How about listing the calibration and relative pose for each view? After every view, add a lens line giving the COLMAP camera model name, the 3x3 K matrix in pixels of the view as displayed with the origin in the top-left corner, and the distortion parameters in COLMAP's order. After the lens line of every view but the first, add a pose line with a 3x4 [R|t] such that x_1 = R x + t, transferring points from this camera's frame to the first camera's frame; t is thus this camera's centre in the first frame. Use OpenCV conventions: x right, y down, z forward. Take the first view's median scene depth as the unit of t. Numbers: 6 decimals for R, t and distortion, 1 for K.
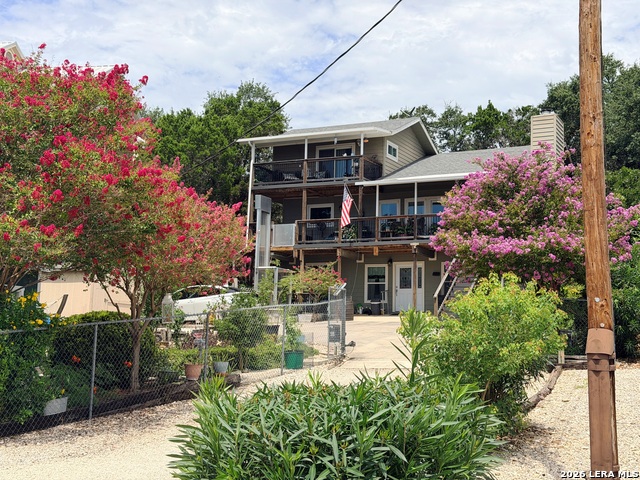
lens RADIAL K [[892.2, 0, 324.0], [0, 892.2, 240.9], [0, 0, 1]] dist [0.115448, 0.000000]
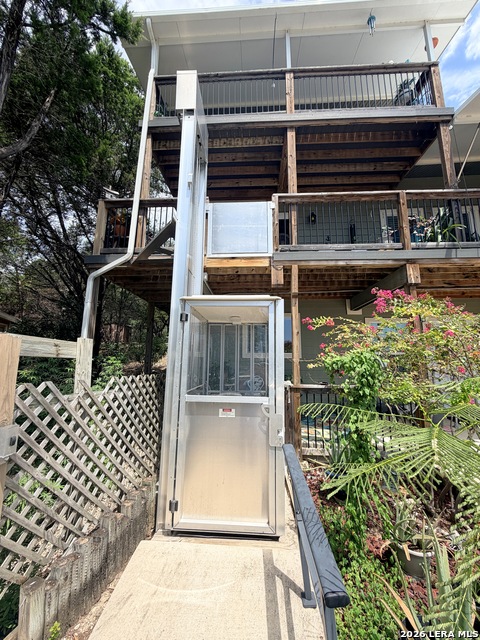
lens RADIAL K [[256.5, 0, 240.7], [0, 256.5, 318.7], [0, 0, 1]] dist [-0.002602, 0.001385]
pose [[0.919790, 0.050769, 0.389112, -0.086566], [-0.033124, 0.998101, -0.051927, 0.038131], [-0.391009, 0.034872, 0.919726, 0.906420]]
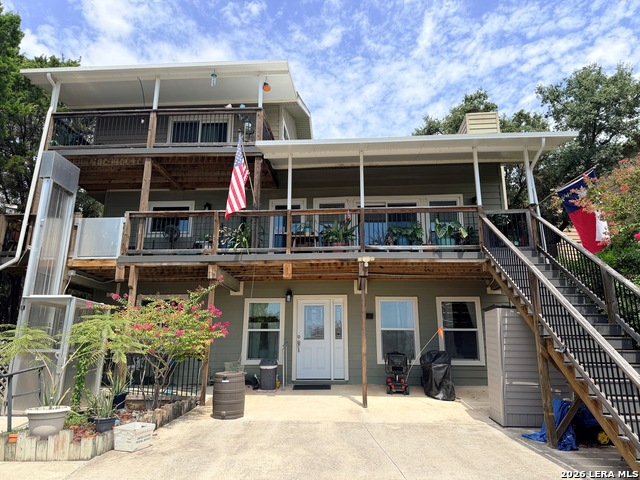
lens RADIAL K [[447.0, 0, 324.1], [0, 447.0, 244.0], [0, 0, 1]] dist [0.061489, -0.086991]
pose [[0.923789, 0.076784, 0.375124, -0.022158], [-0.029504, 0.991049, -0.130200, 0.028270], [-0.381763, 0.109210, 0.917786, 0.708545]]
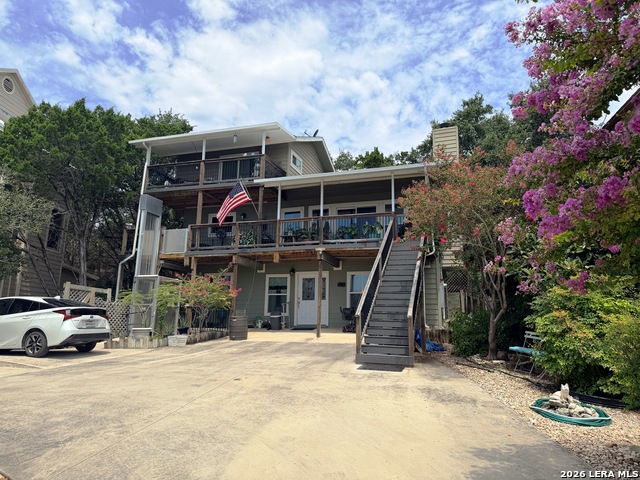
lens RADIAL K [[447.0, 0, 334.8], [0, 447.0, 241.3], [0, 0, 1]] dist [0.061489, -0.086991]
pose [[0.986908, 0.021118, 0.159893, 0.042140], [-0.009531, 0.997295, -0.072885, 0.025671], [-0.161000, 0.070406, 0.984440, 0.528391]]
